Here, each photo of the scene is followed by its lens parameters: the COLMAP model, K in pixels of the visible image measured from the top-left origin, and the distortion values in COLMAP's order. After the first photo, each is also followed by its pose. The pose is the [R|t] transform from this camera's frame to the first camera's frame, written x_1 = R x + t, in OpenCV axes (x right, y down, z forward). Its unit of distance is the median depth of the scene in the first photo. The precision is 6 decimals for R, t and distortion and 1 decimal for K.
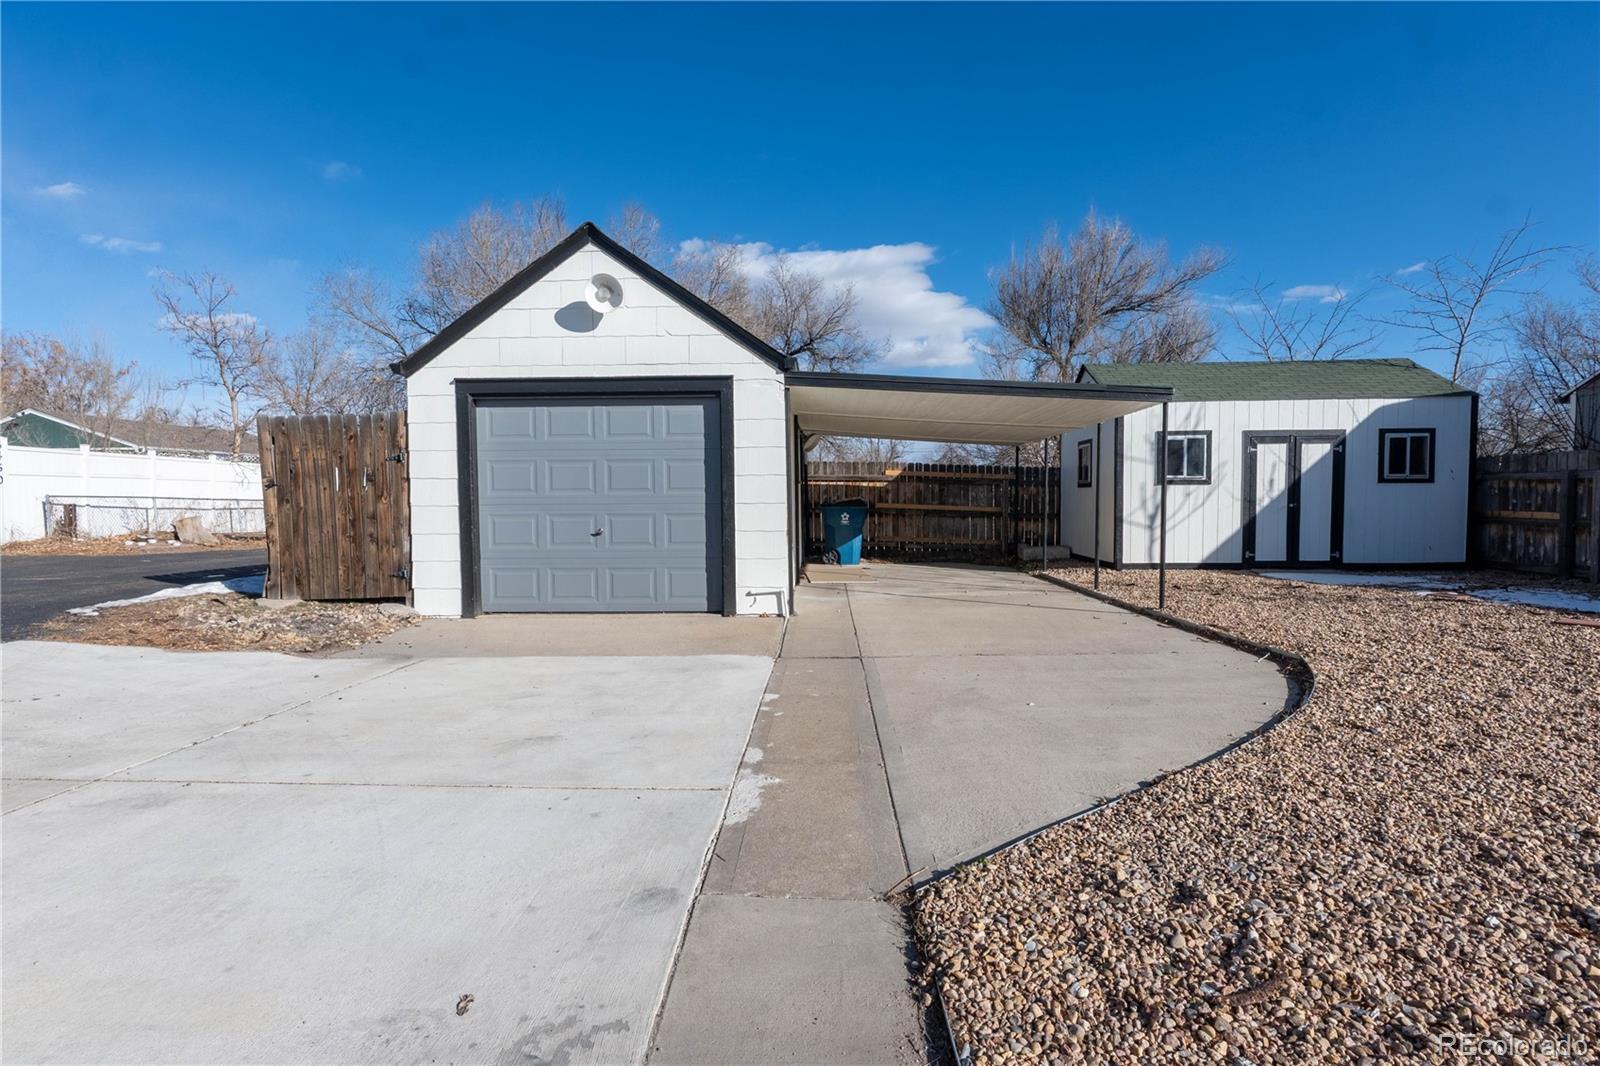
lens RADIAL K [[803.2, 0, 799.0], [0, 803.2, 531.2], [0, 0, 1]] dist [-0.010689, 0.004197]
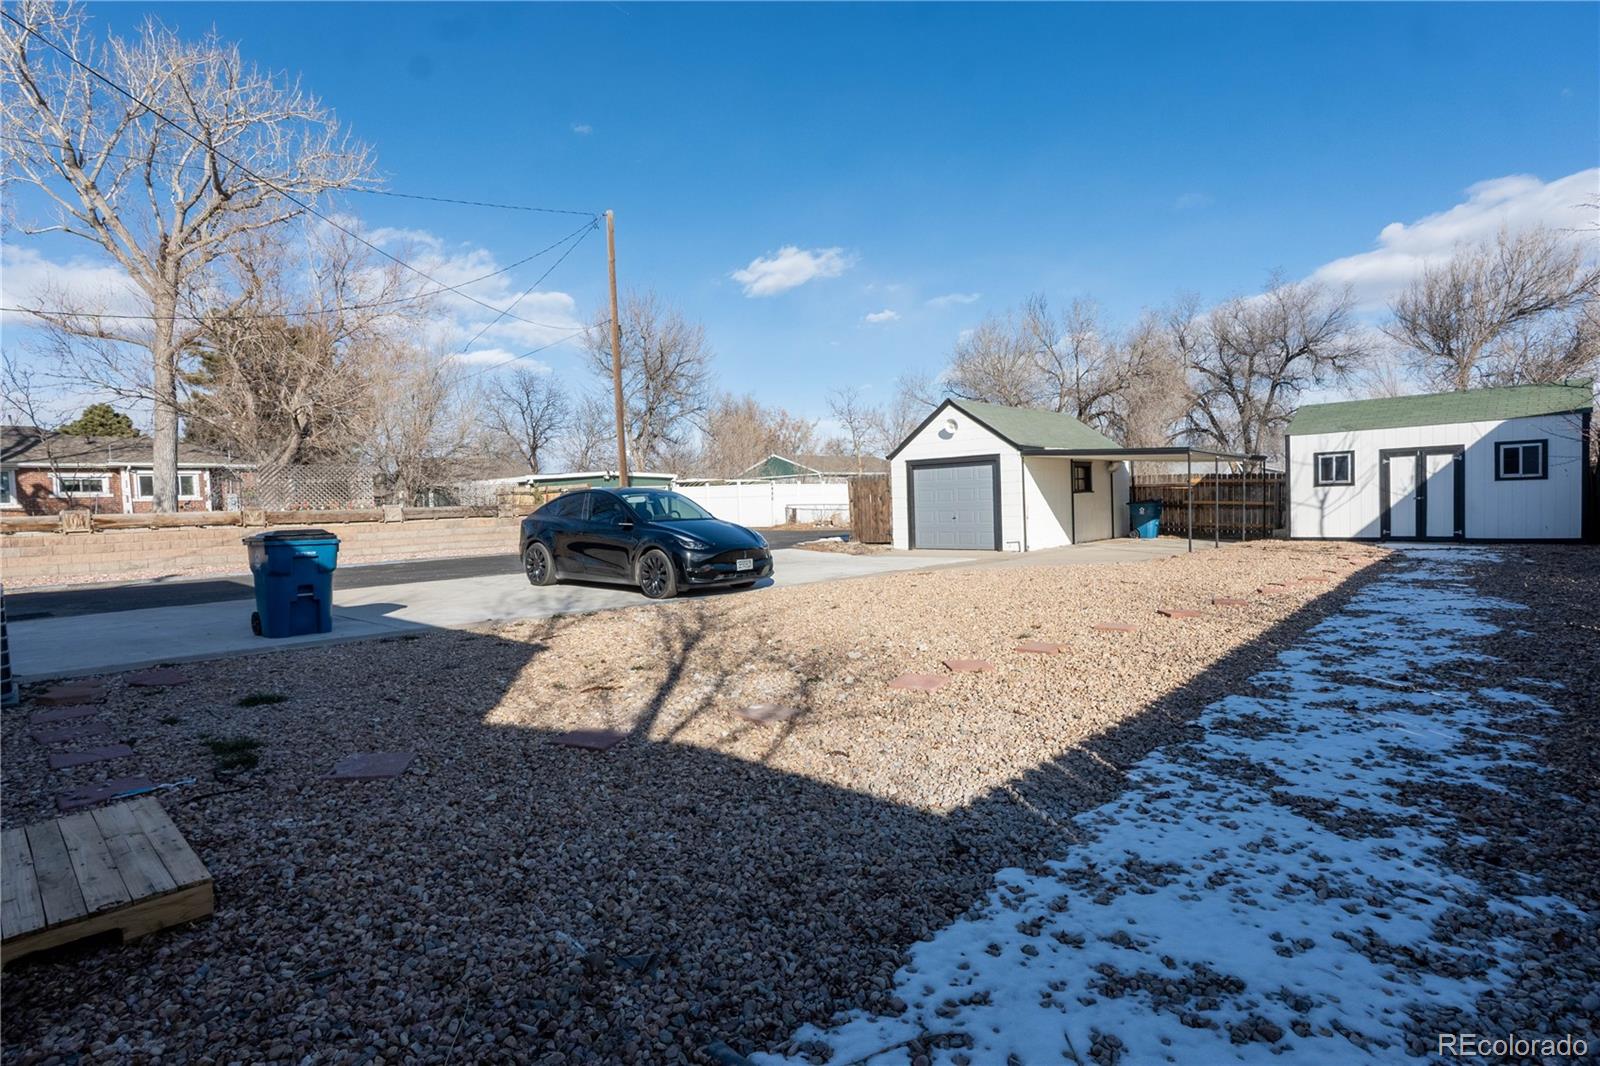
lens RADIAL K [[803.2, 0, 799.3], [0, 803.2, 532.1], [0, 0, 1]] dist [-0.010689, 0.004197]
pose [[0.749864, 0.005989, -0.661565, 0.734862], [-0.001565, 0.999972, 0.007279, 0.020818], [0.661590, -0.004423, 0.749852, -0.848758]]
